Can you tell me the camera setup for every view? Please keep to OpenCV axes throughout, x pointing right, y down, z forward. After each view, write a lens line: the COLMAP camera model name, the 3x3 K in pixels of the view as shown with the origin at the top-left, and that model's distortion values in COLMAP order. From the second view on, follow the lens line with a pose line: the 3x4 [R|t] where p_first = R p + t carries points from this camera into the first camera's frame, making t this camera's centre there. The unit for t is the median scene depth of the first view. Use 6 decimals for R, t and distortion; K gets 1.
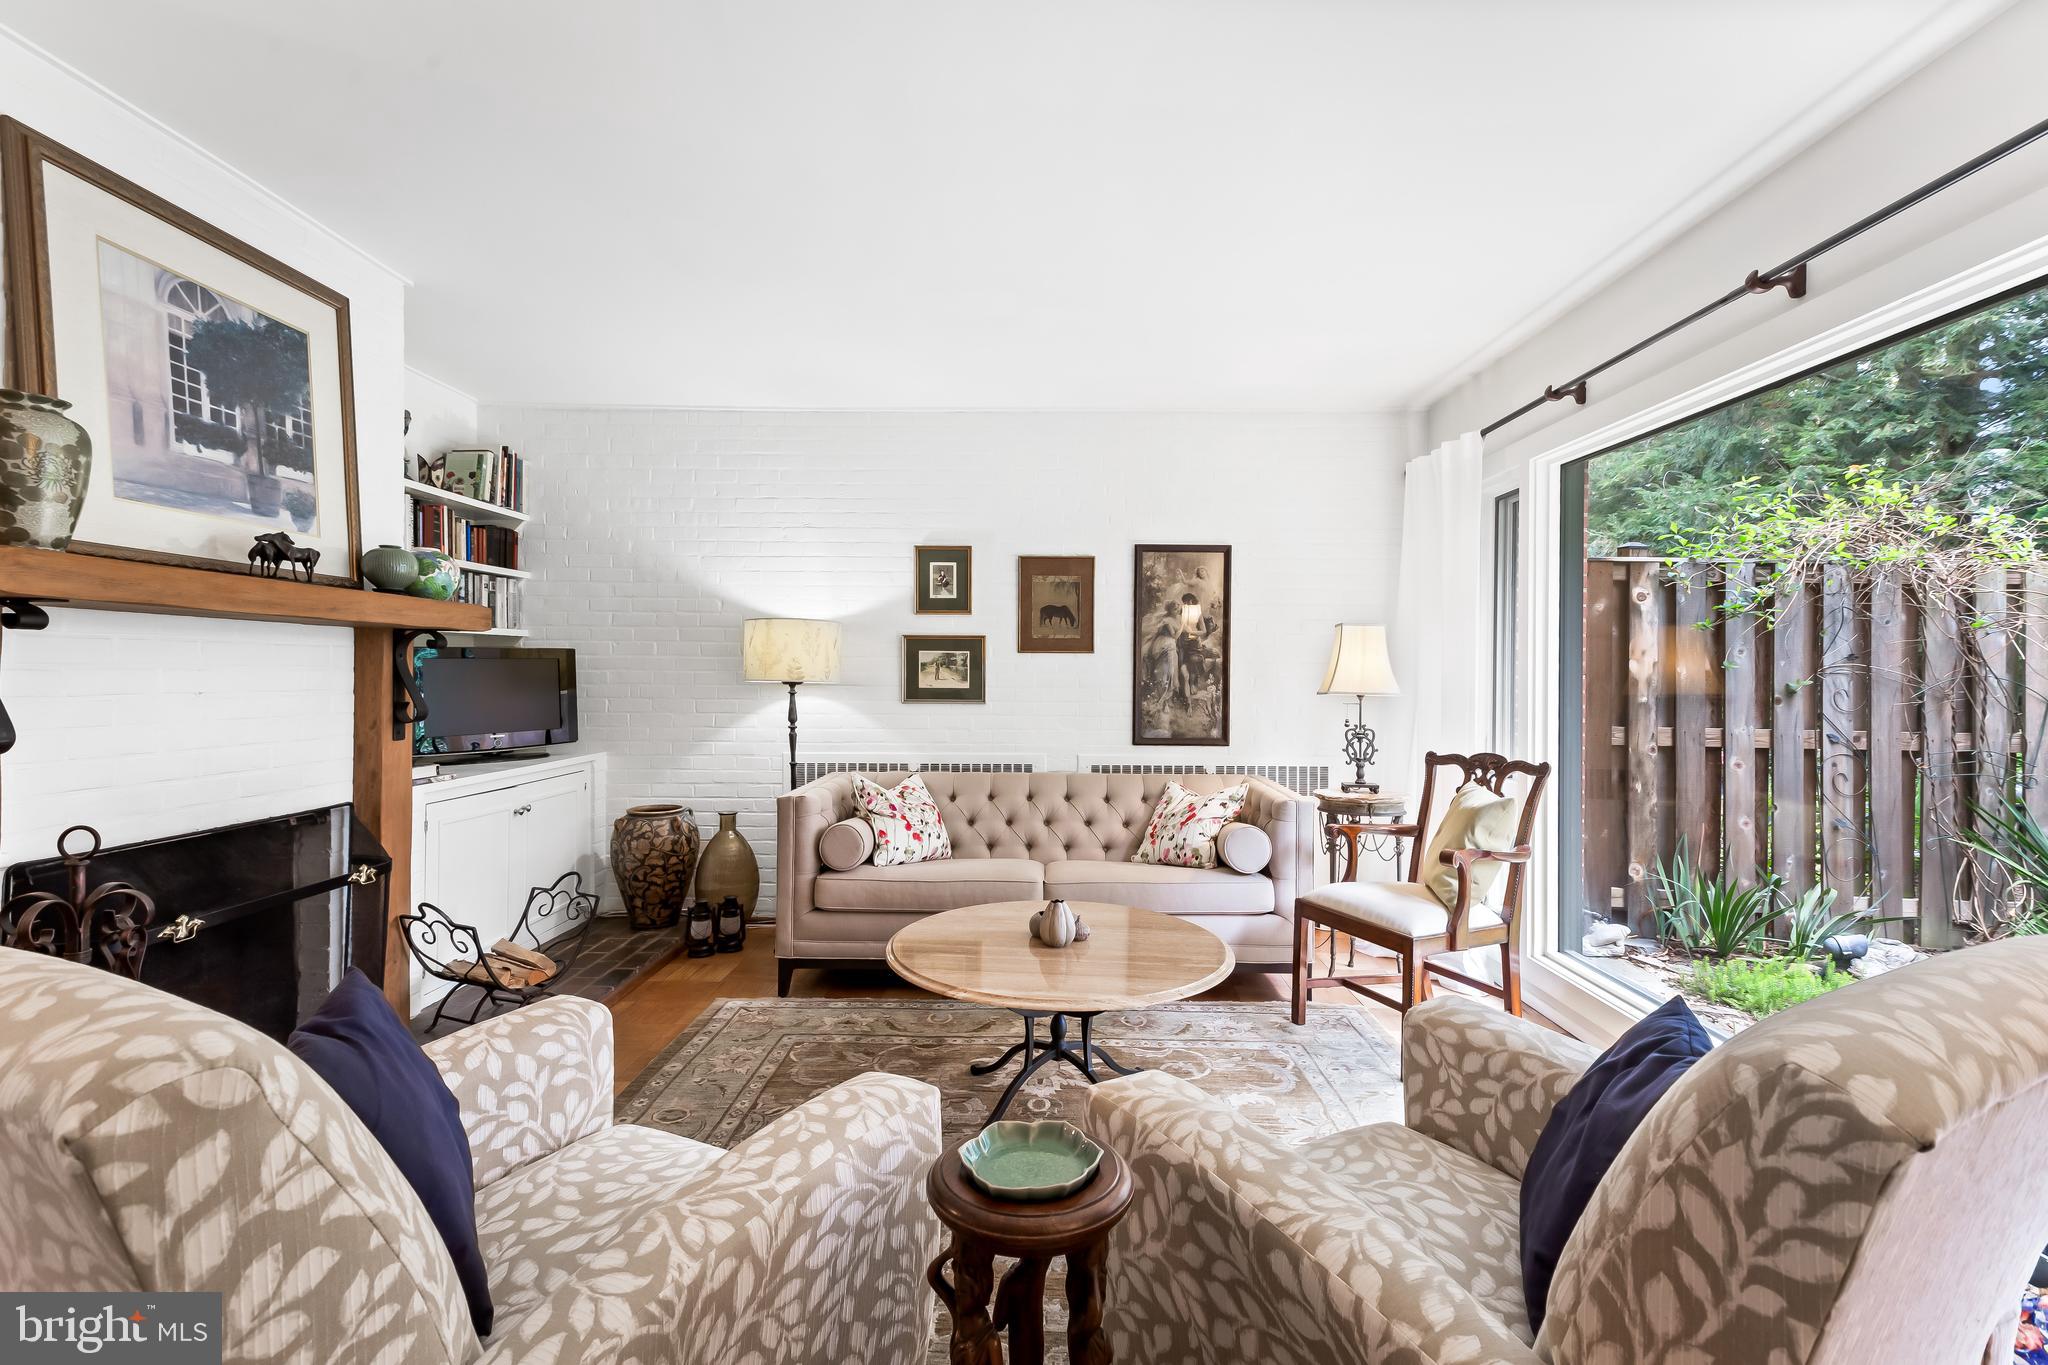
lens RADIAL K [[933.3, 0, 1035.9], [0, 933.3, 680.3], [0, 0, 1]] dist [0.019544, 0.000378]
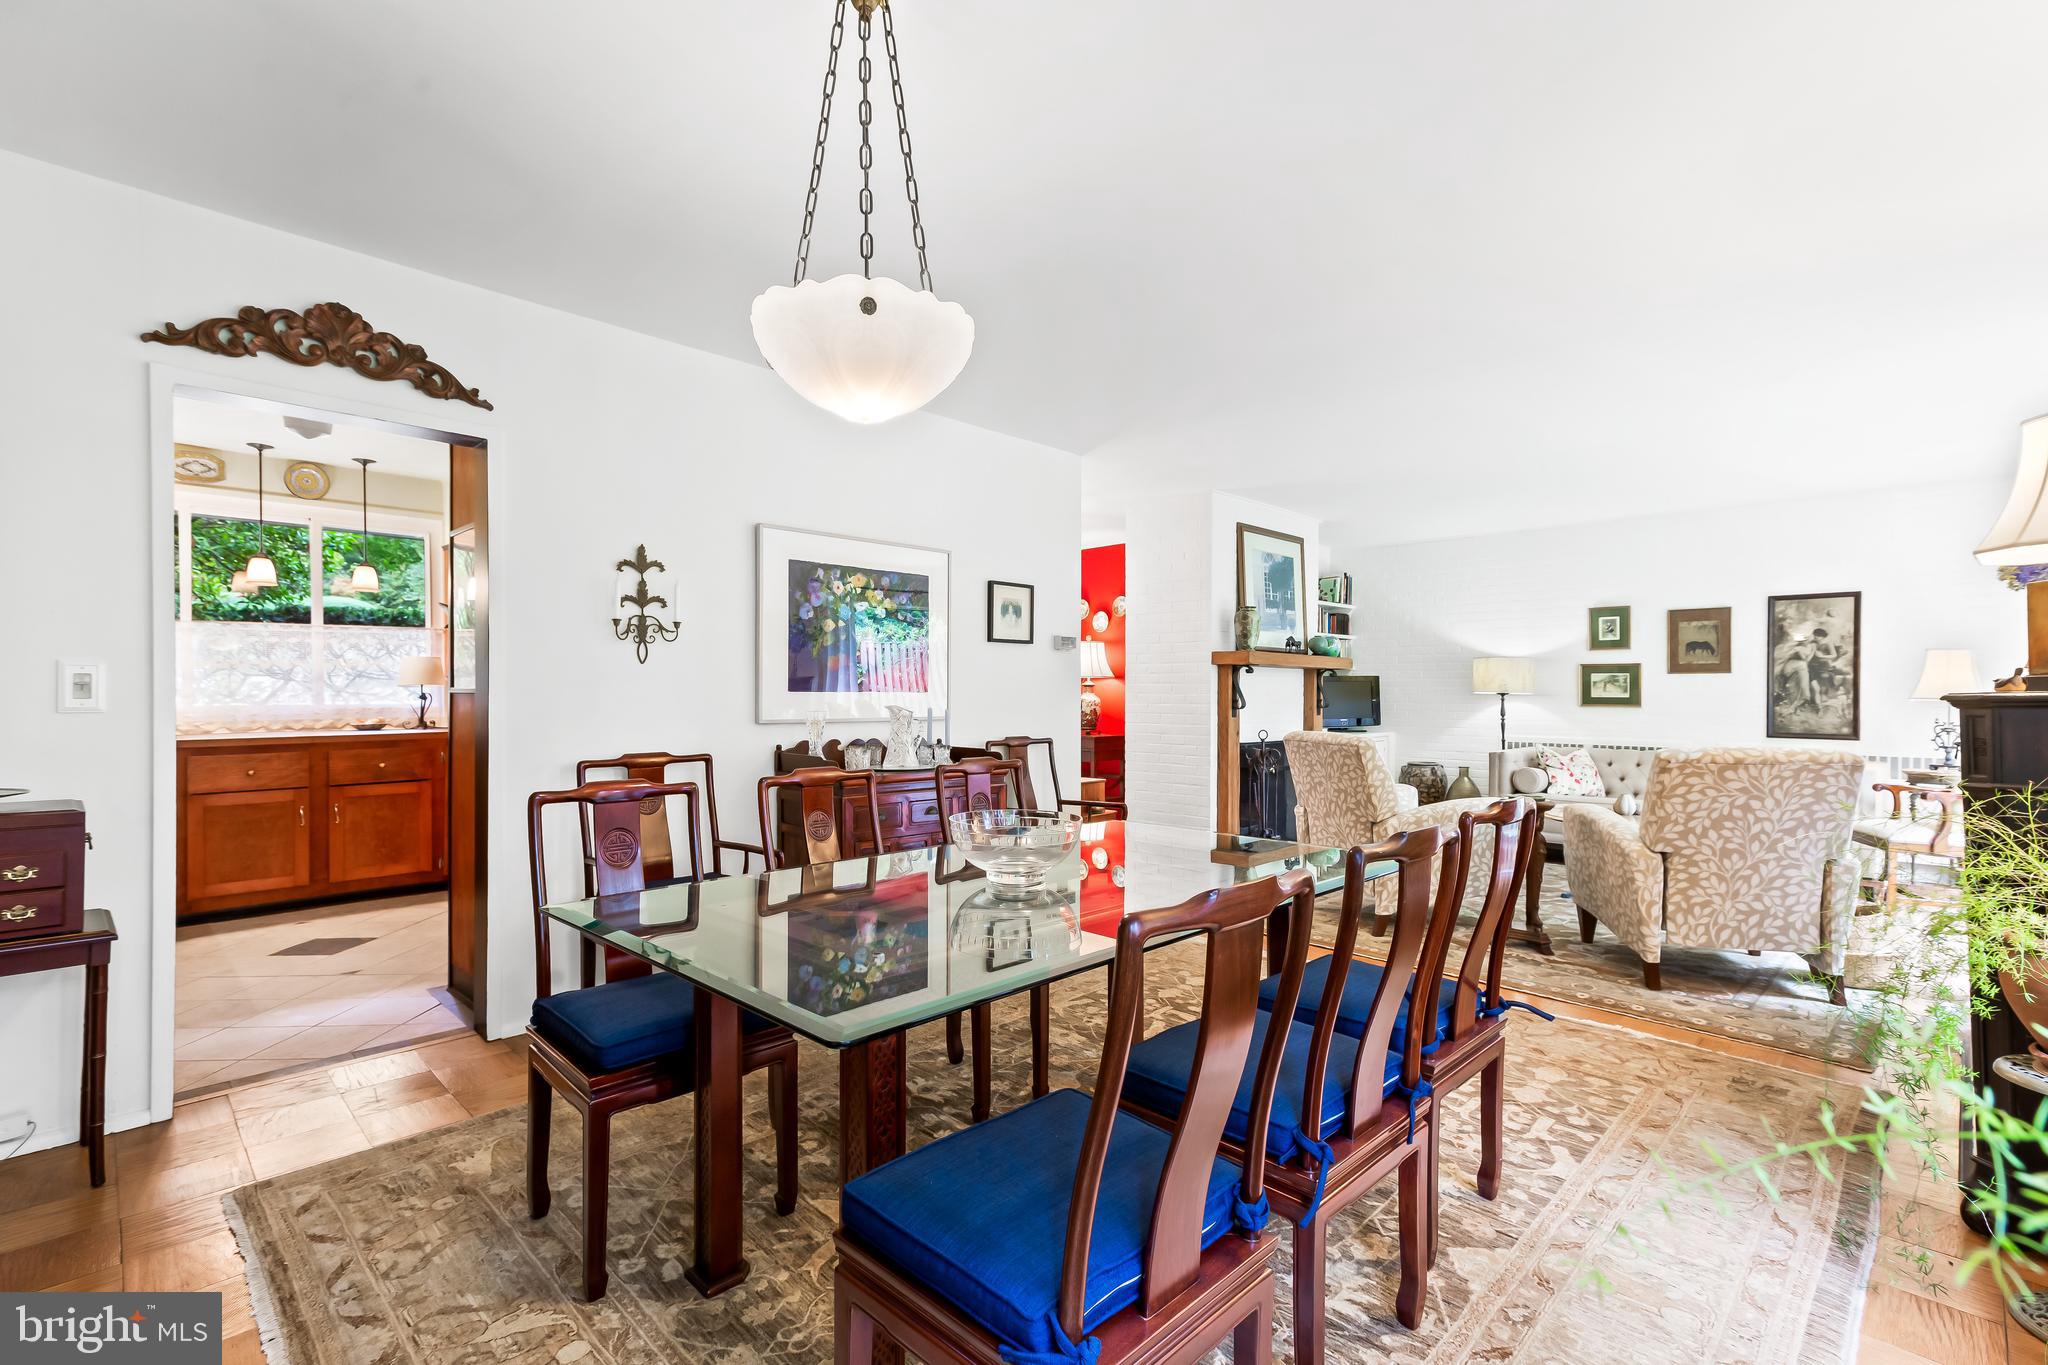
lens RADIAL K [[913.1, 0, 1029.9], [0, 913.1, 698.5], [0, 0, 1]] dist [0.019865, 0.000362]
pose [[0.714321, 0.001924, -0.699816, 0.291755], [-0.006549, 0.999971, -0.003936, 0.023485], [0.699788, 0.007395, 0.714313, -0.796495]]
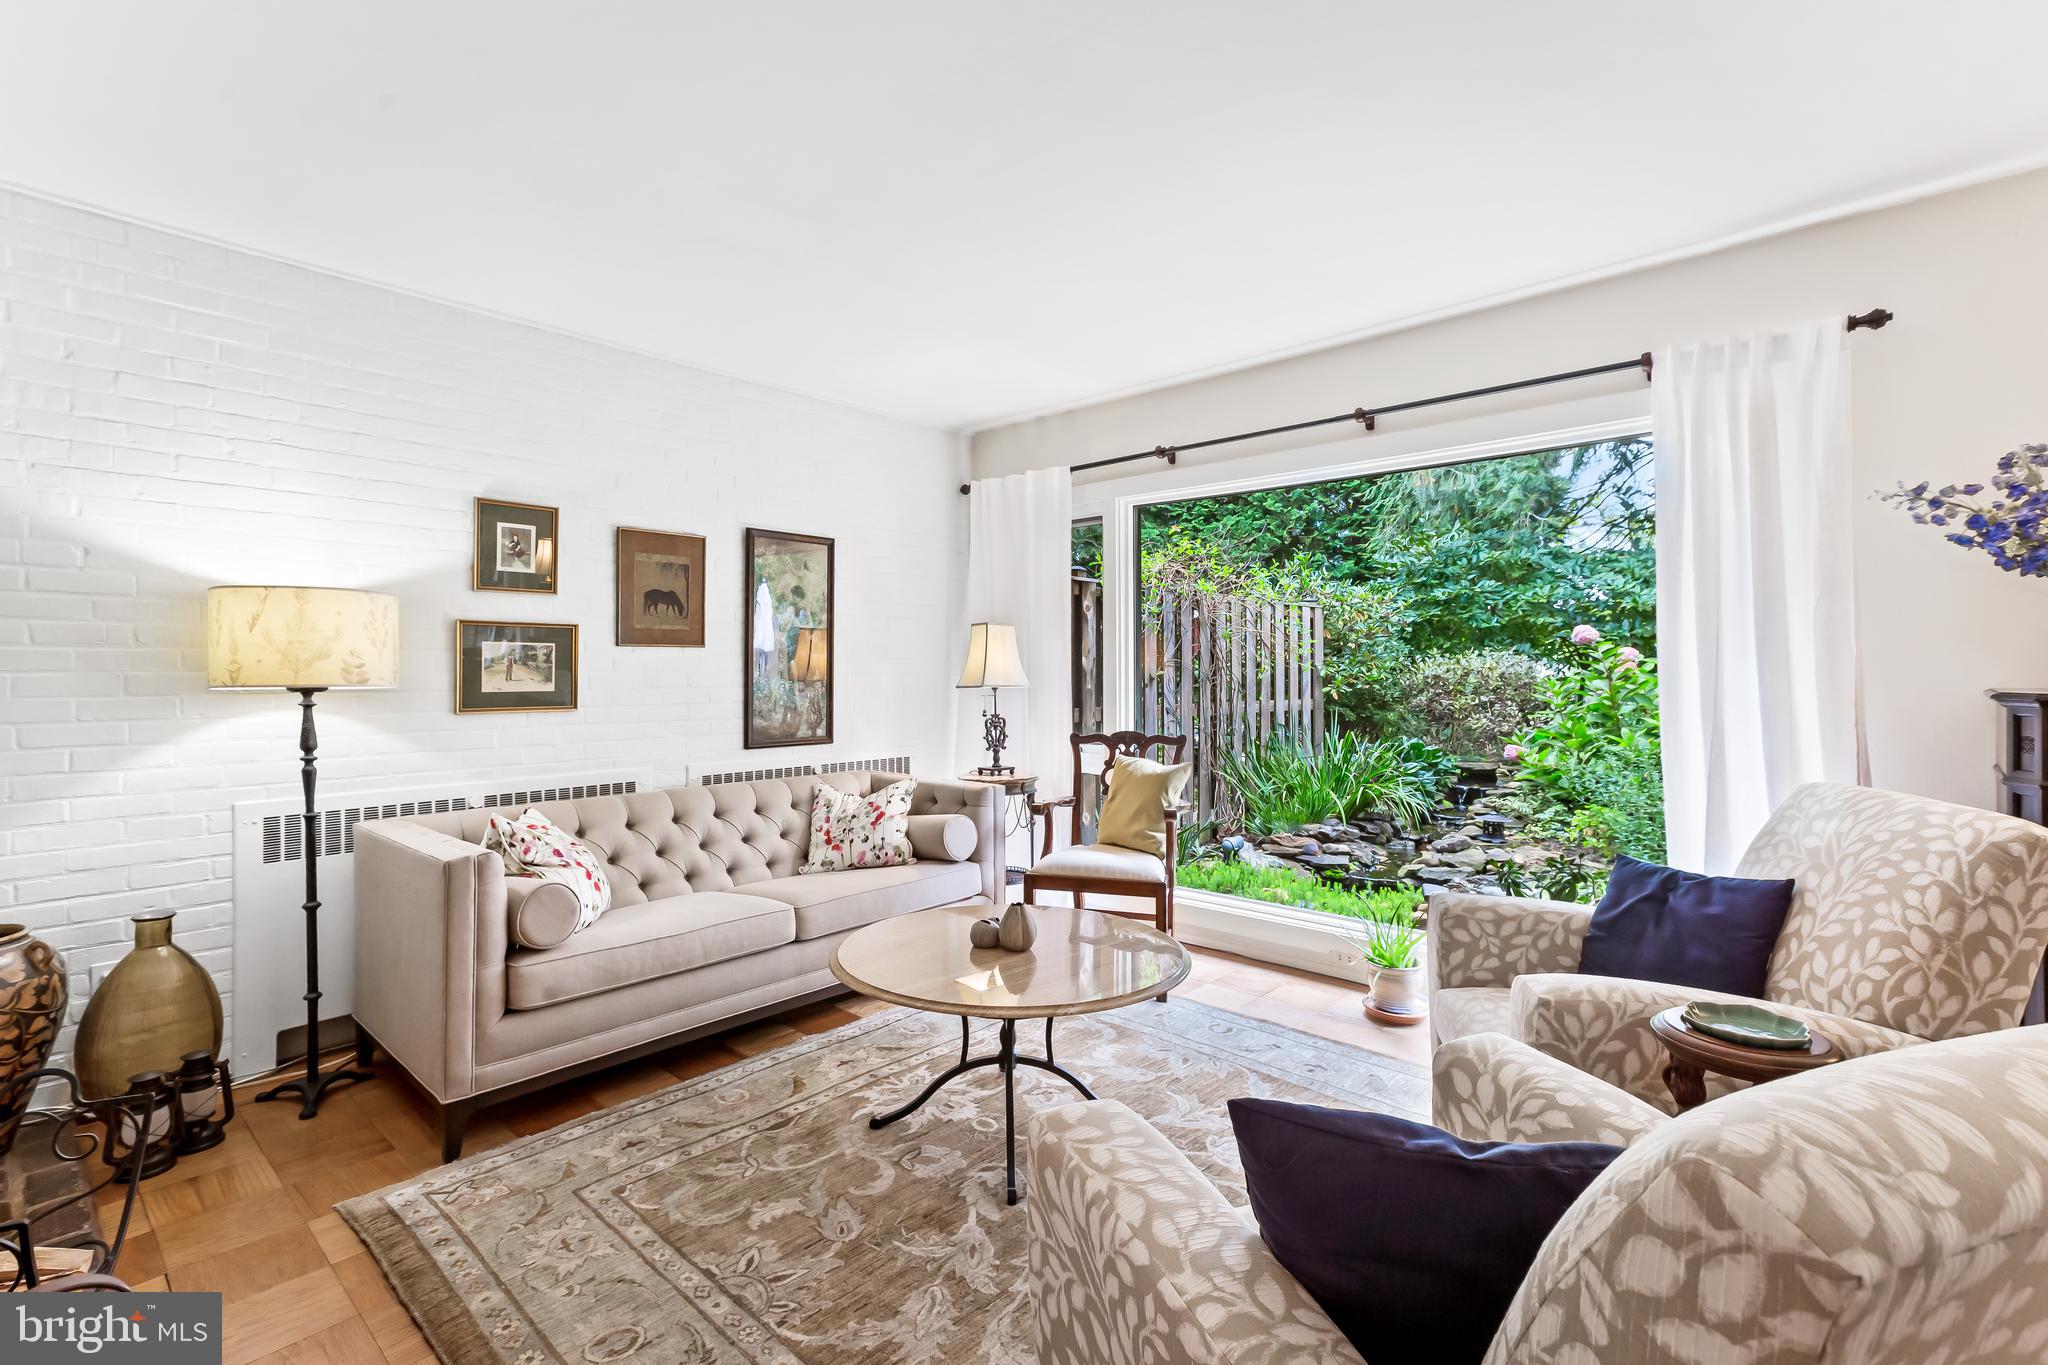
lens RADIAL K [[937.3, 0, 1021.4], [0, 937.3, 677.3], [0, 0, 1]] dist [0.027297, 0.000654]
pose [[0.669811, -0.014000, 0.742399, -0.396848], [0.012818, 0.999891, 0.007291, -0.003769], [-0.742421, 0.004633, 0.669918, 0.194503]]
